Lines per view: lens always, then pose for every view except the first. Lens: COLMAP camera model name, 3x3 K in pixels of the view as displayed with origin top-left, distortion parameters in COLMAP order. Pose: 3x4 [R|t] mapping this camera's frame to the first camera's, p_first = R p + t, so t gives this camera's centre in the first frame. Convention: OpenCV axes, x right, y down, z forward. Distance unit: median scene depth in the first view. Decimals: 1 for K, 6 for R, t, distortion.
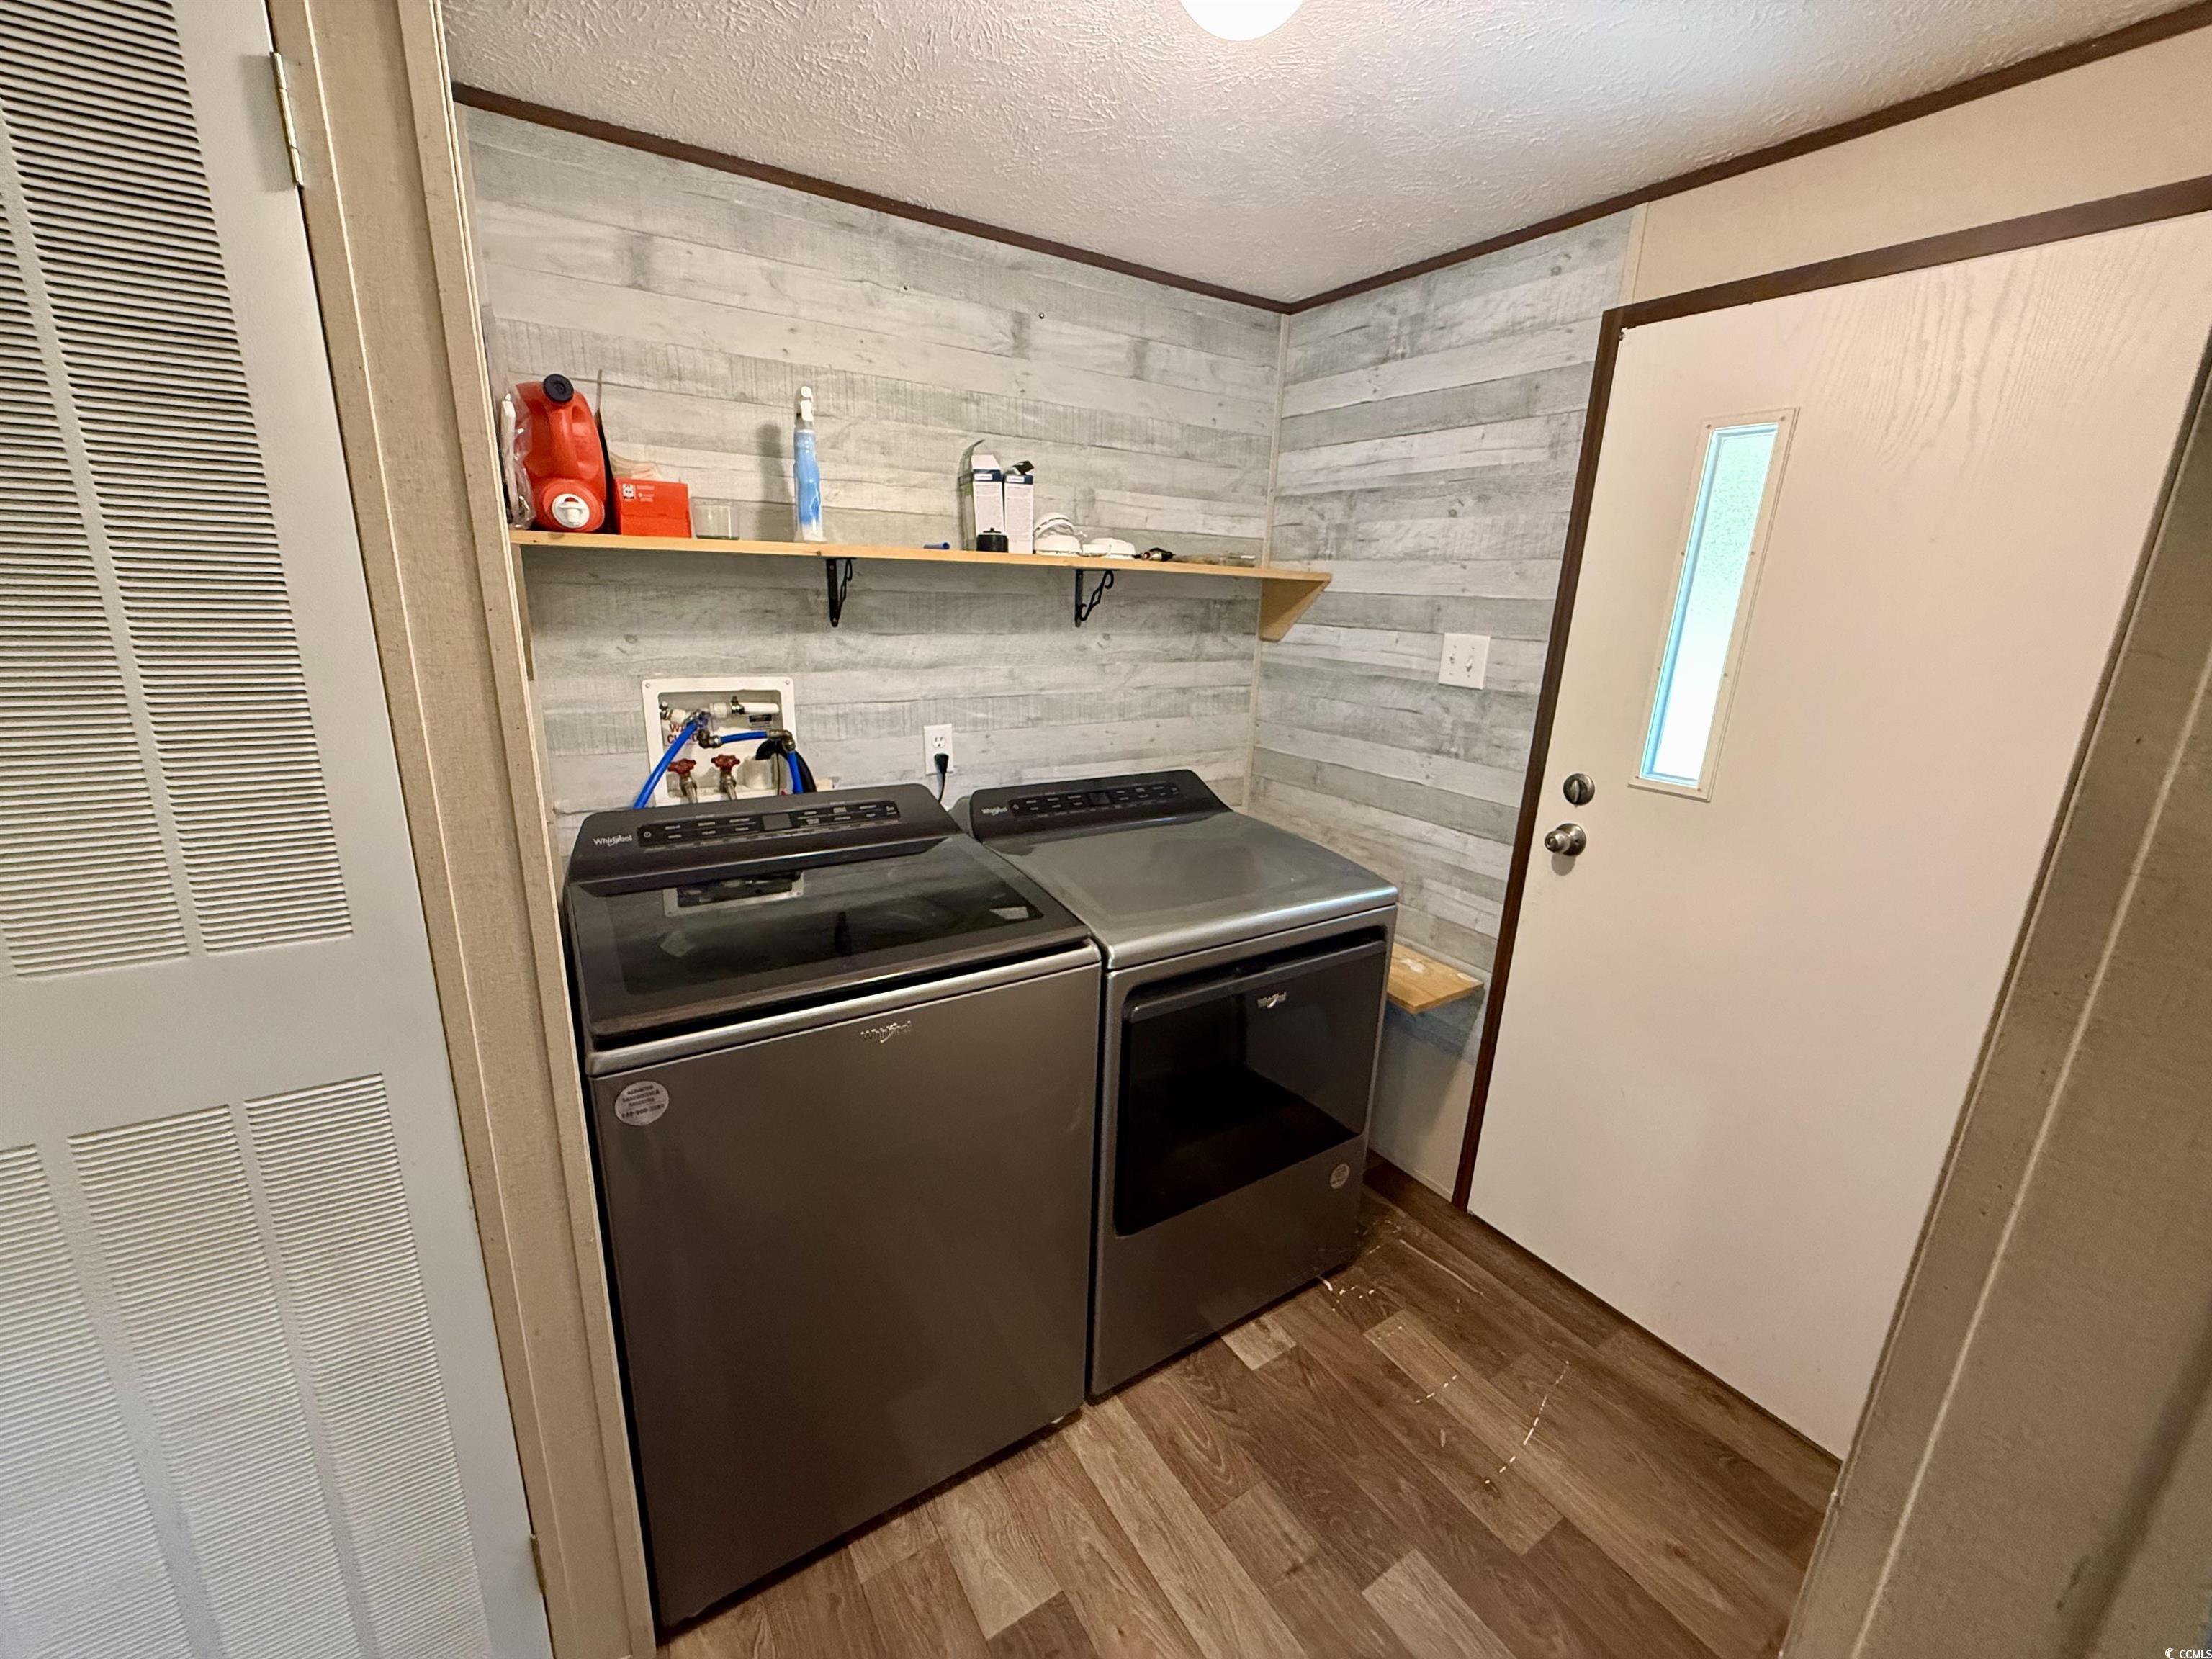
lens RADIAL K [[882.6, 0, 1106.0], [0, 882.6, 829.5], [0, 0, 1]] dist [-0.000084, -0.000026]
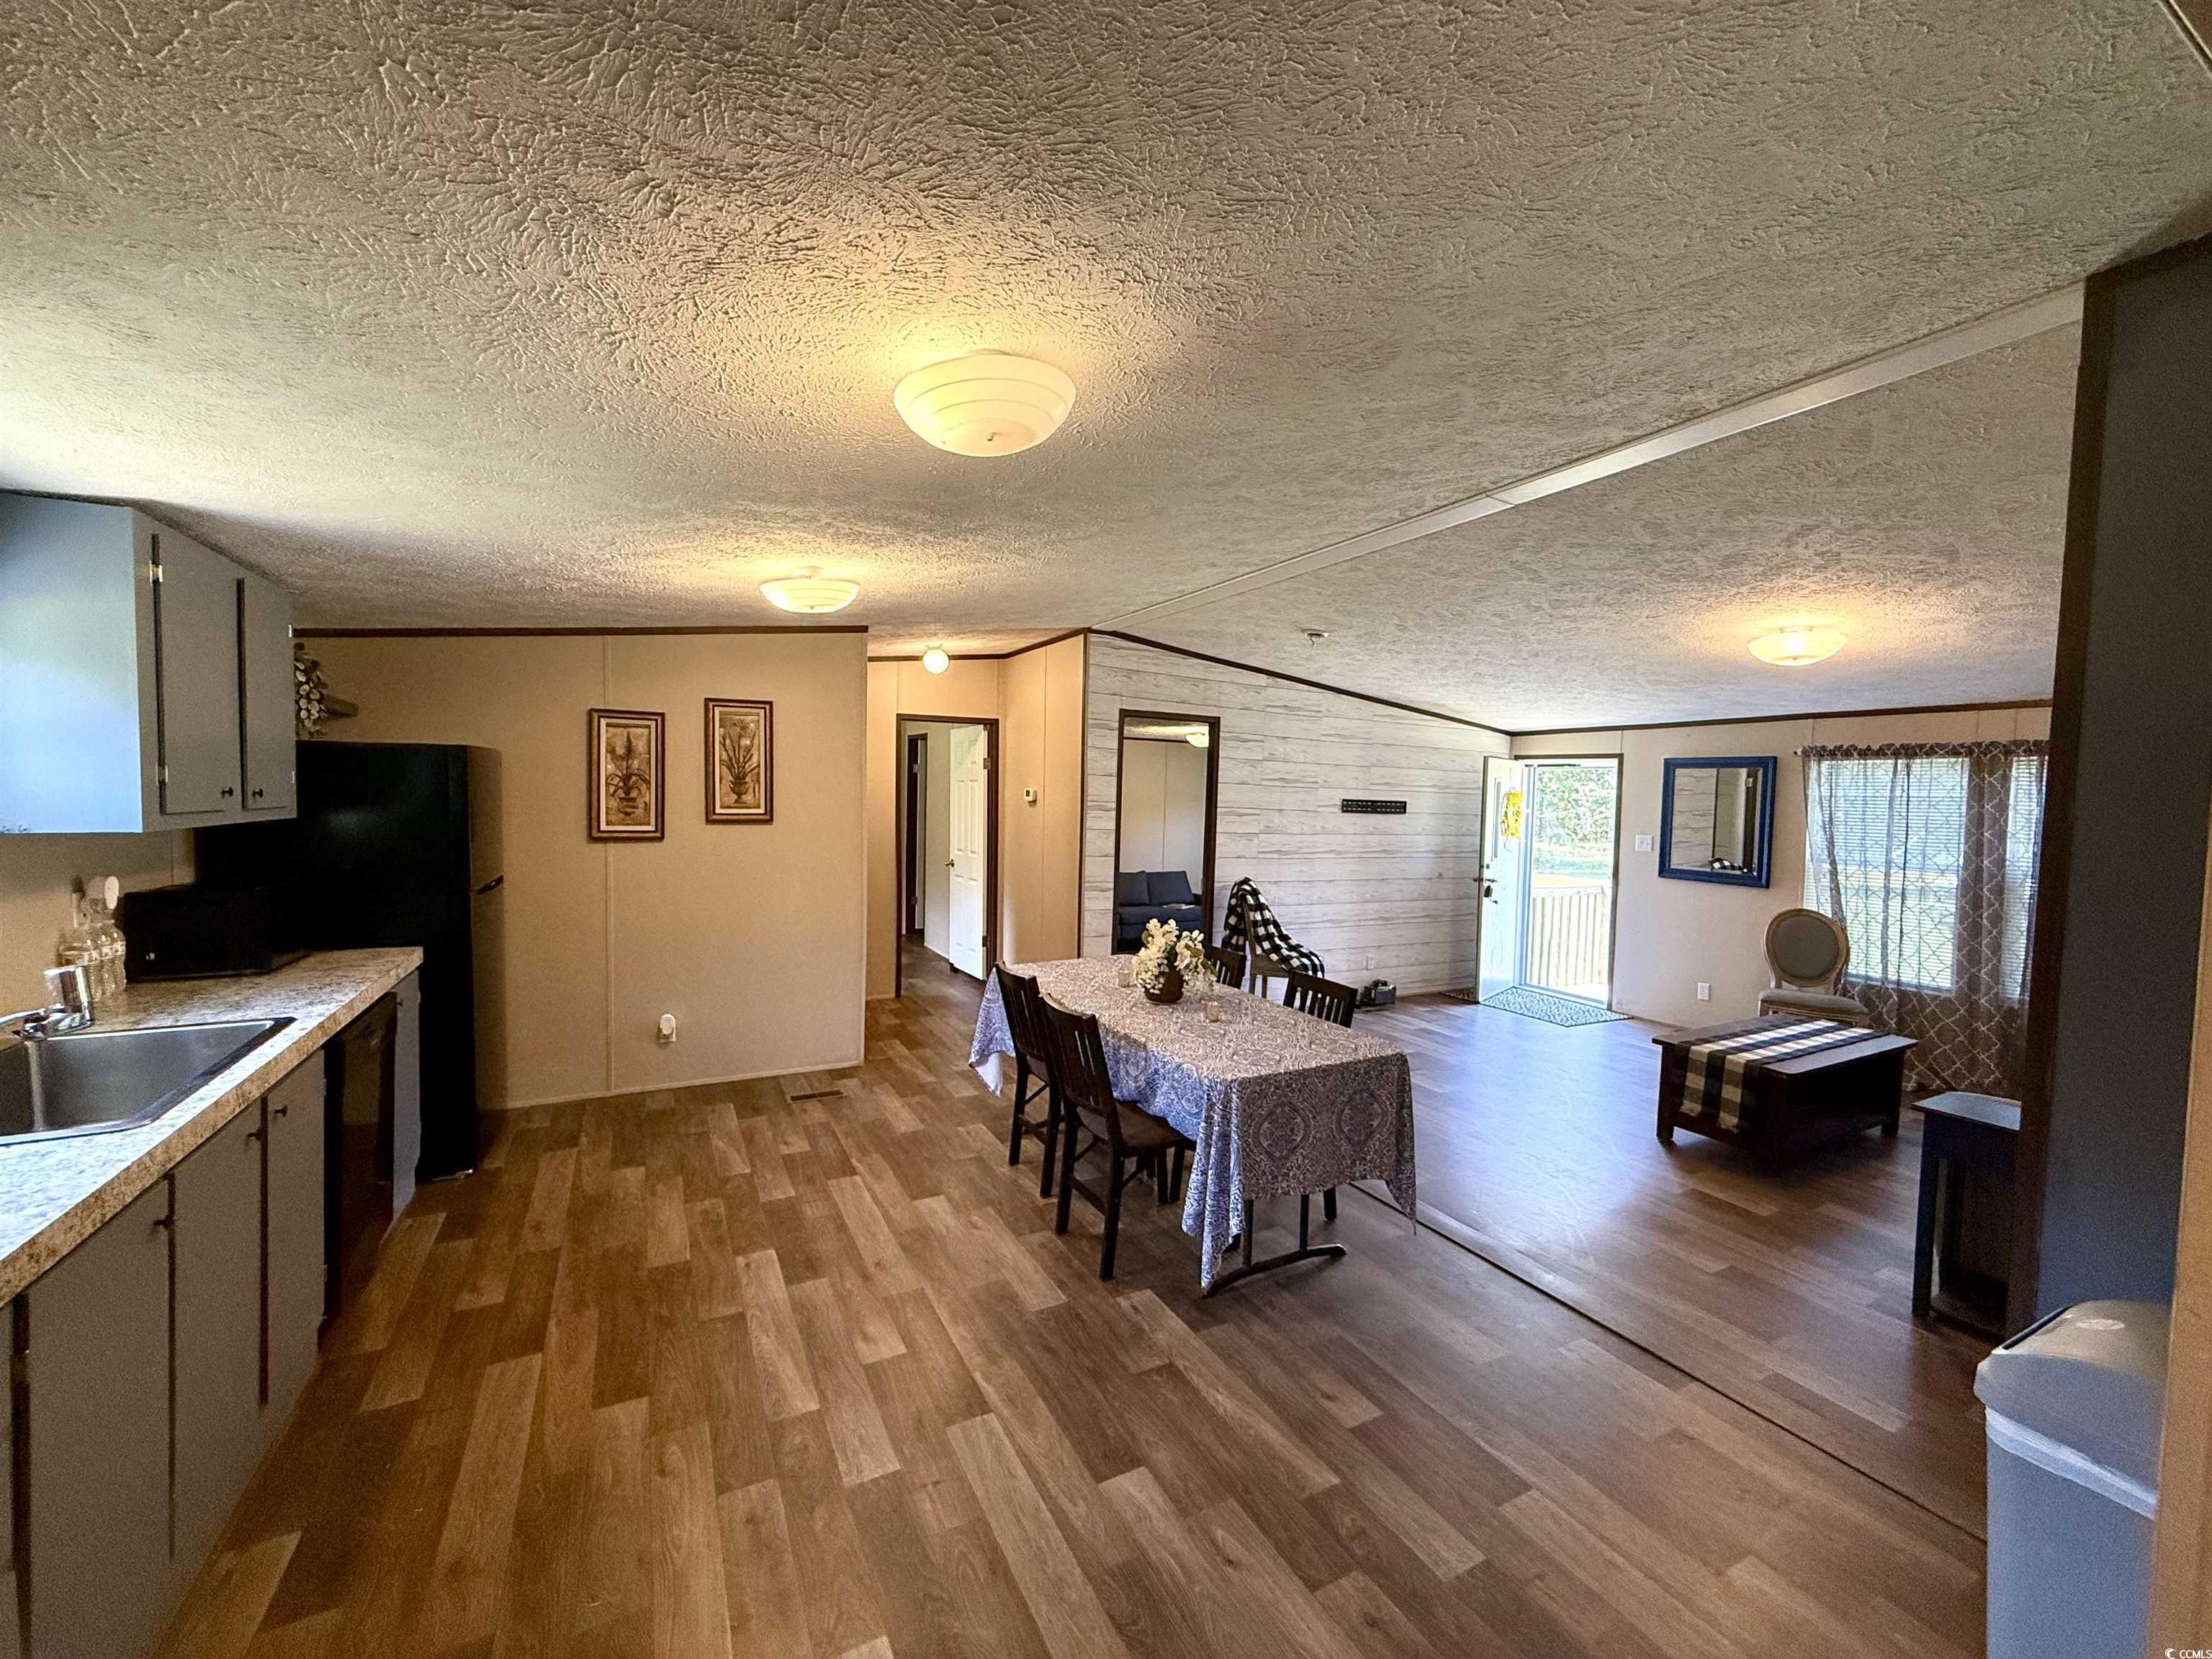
lens RADIAL K [[882.6, 0, 1106.0], [0, 882.6, 829.5], [0, 0, 1]] dist [-0.000084, -0.000026]
pose [[-0.994004, -0.070437, 0.083636, 0.584744], [-0.041865, 0.951756, 0.303987, -0.415733], [-0.101013, 0.298663, -0.948998, 1.404338]]
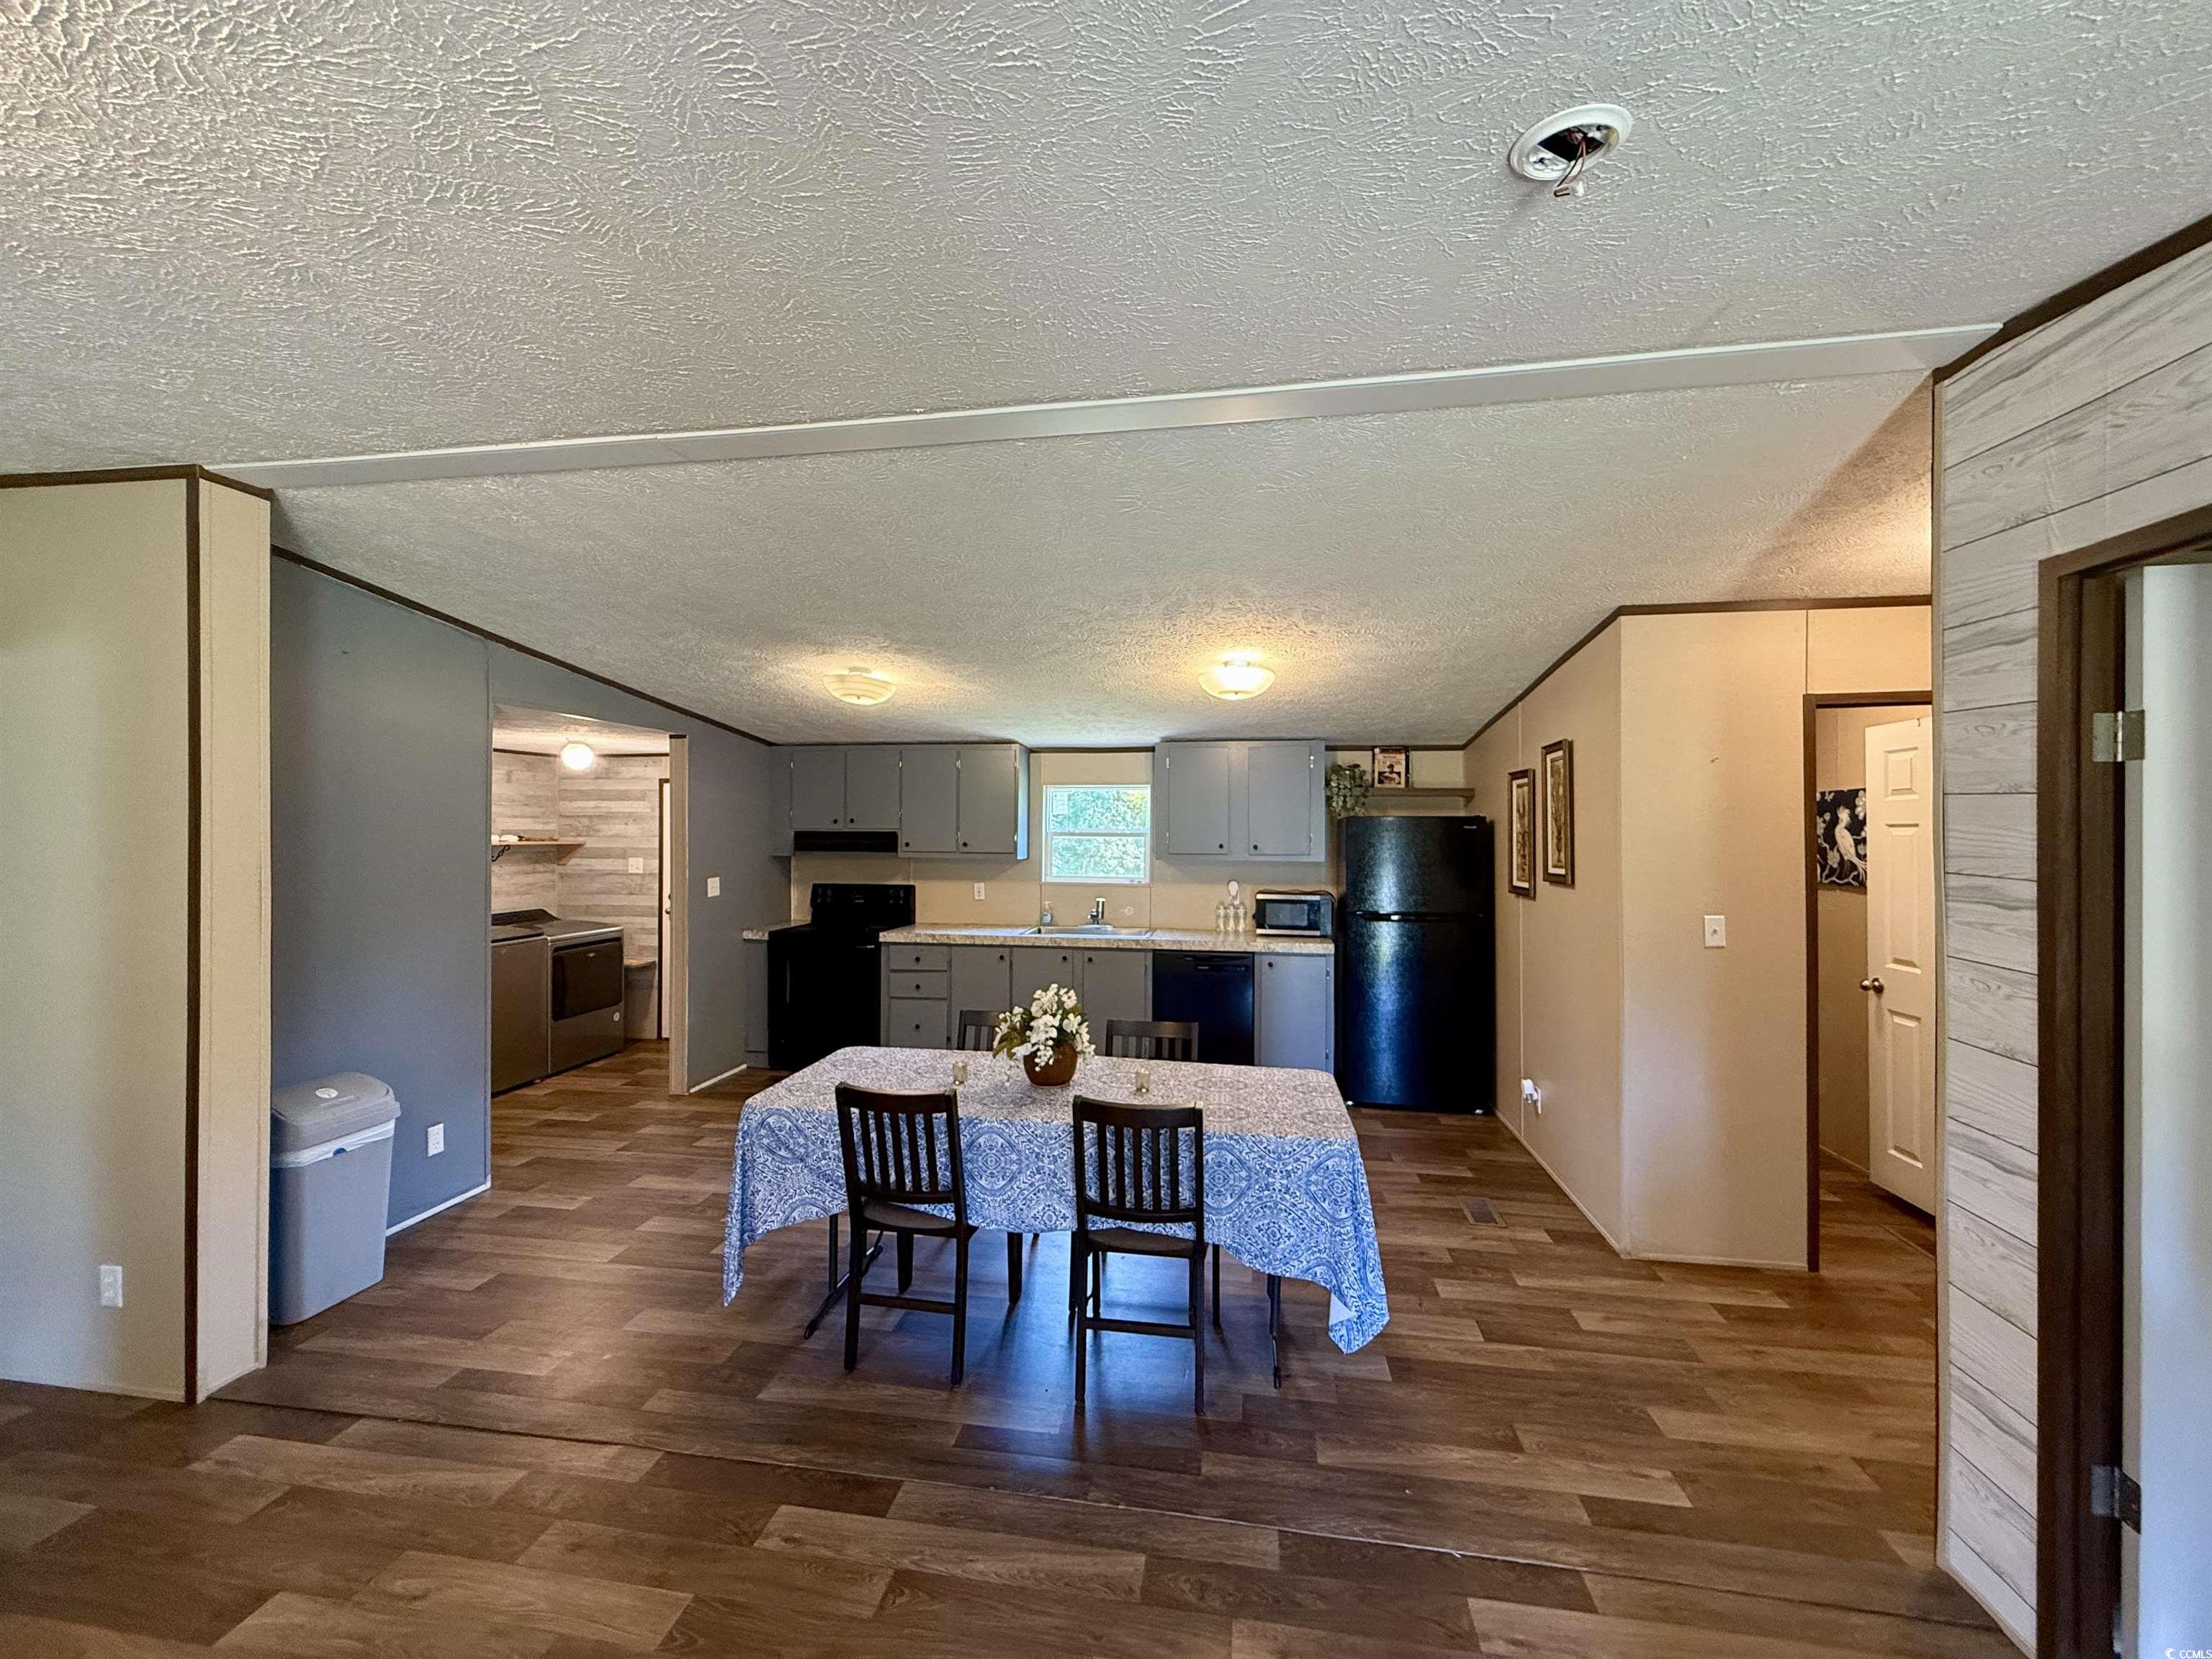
lens RADIAL K [[882.6, 0, 1106.0], [0, 882.6, 829.5], [0, 0, 1]] dist [-0.000084, -0.000026]
pose [[0.671157, -0.035763, 0.740452, -0.909448], [0.216706, 0.964670, -0.149833, 0.587394], [-0.708933, 0.261022, 0.655196, -2.600201]]
